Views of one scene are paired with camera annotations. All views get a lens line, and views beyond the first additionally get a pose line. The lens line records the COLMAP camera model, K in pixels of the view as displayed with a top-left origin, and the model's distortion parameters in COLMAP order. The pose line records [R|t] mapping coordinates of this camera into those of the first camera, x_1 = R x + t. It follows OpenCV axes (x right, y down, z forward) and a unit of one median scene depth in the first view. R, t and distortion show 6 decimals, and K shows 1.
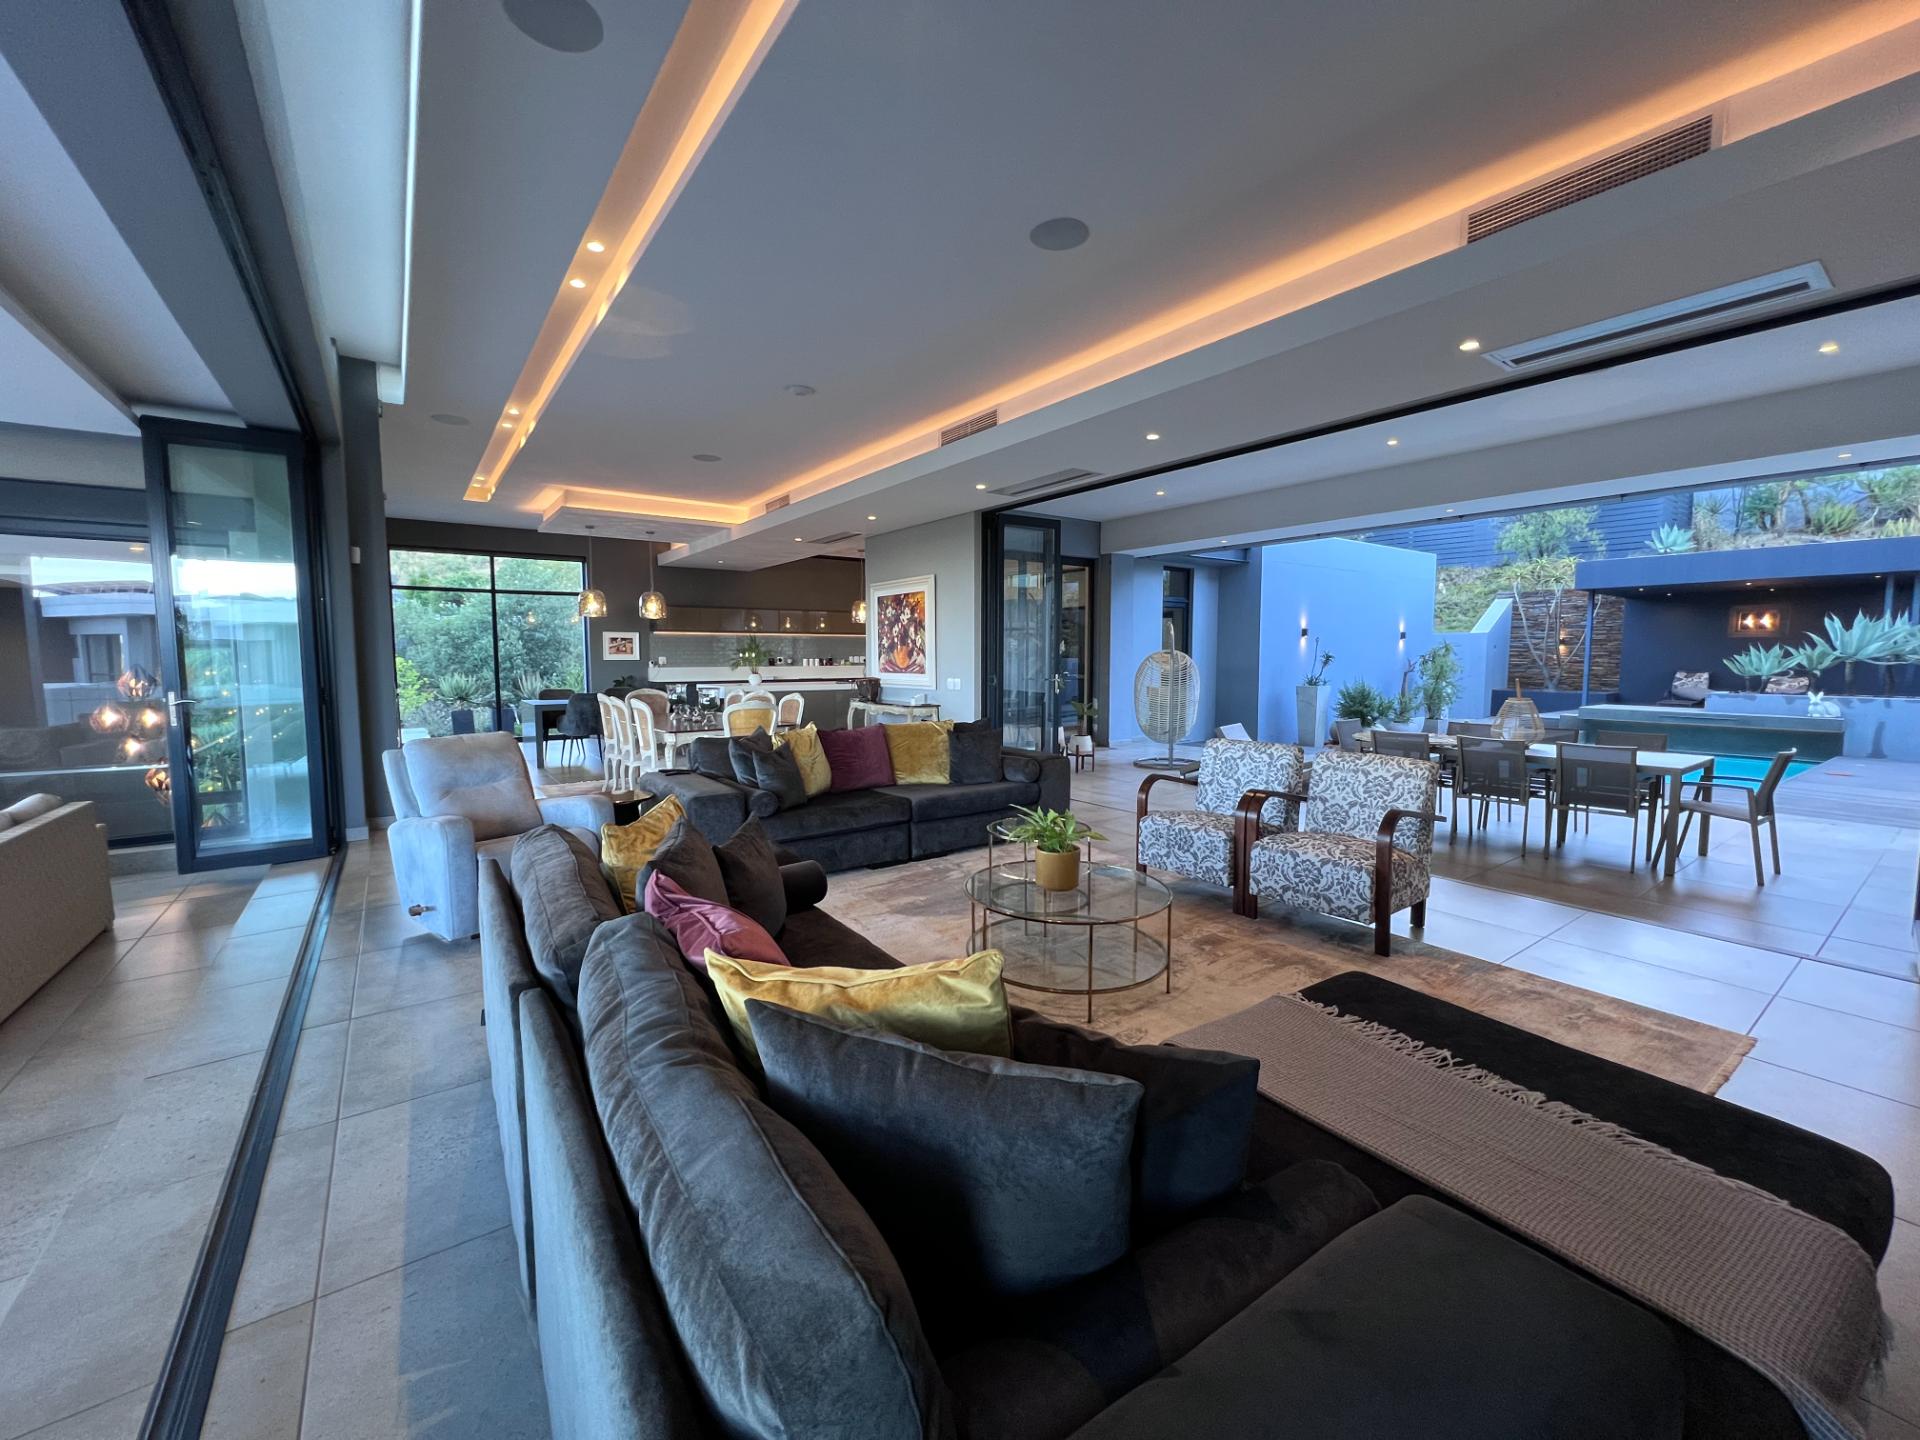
lens RADIAL K [[765.5, 0, 946.6], [0, 765.5, 717.0], [0, 0, 1]] dist [0.003407, 0.000150]
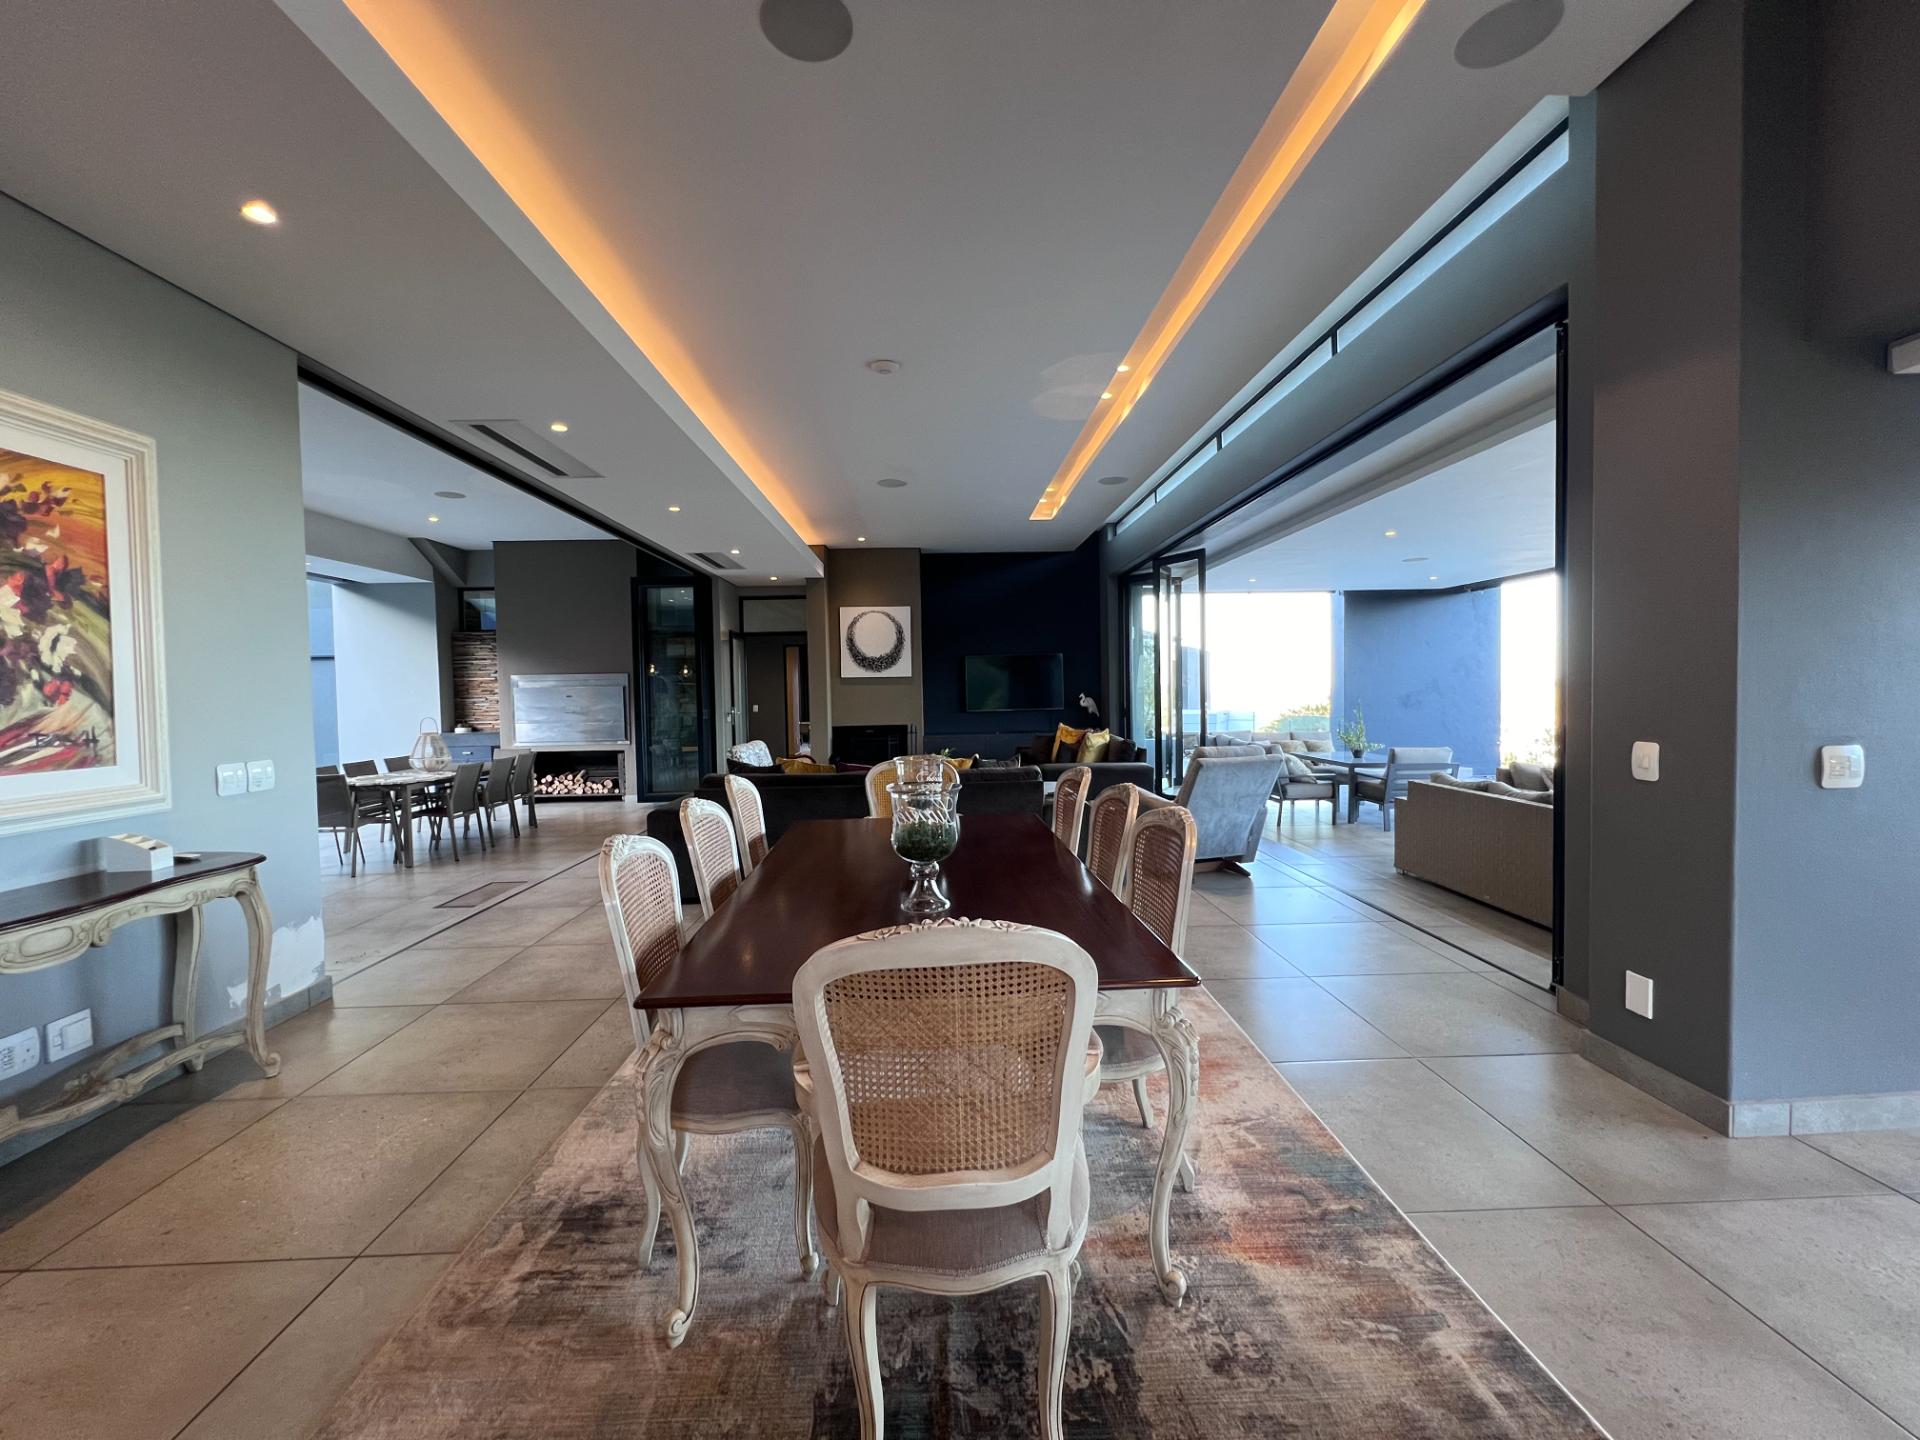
lens RADIAL K [[765.5, 0, 946.6], [0, 765.5, 717.0], [0, 0, 1]] dist [0.003407, 0.000150]
pose [[-0.833036, -0.003457, 0.553208, -0.421168], [0.062916, 0.992901, 0.100946, -0.078138], [-0.549629, 0.118897, -0.826905, 0.999528]]
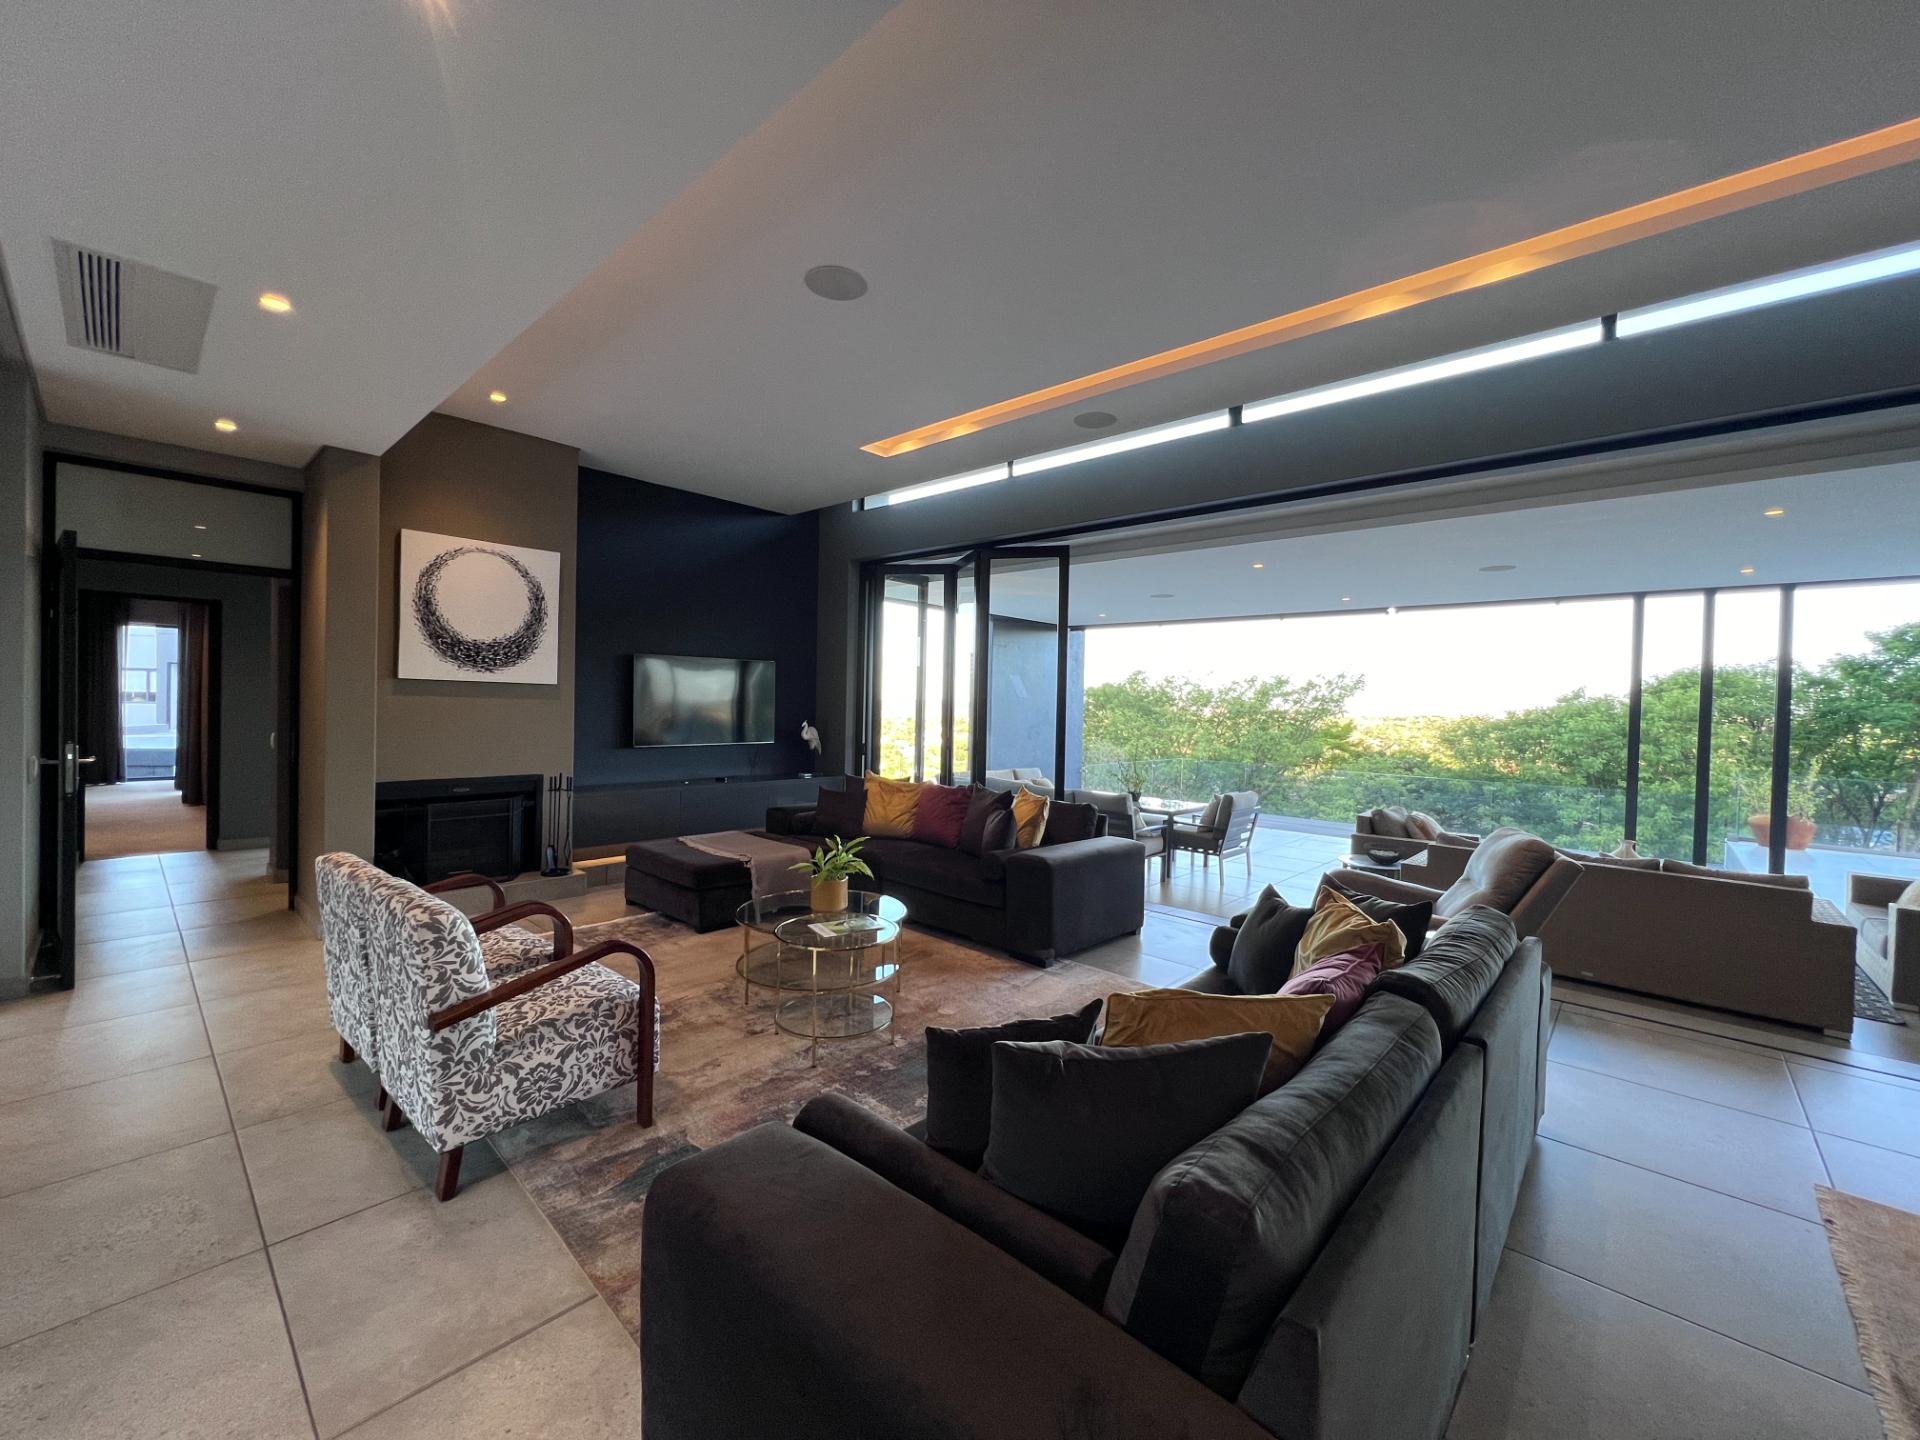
lens RADIAL K [[770.2, 0, 960.0], [0, 770.2, 720.0], [0, 0, 1]] dist [-0.002805, 0.000079]
pose [[-0.977237, -0.019667, -0.211237, 0.056020], [-0.040904, 0.994478, 0.096645, -0.070360], [0.208170, 0.103085, -0.972645, 0.753539]]
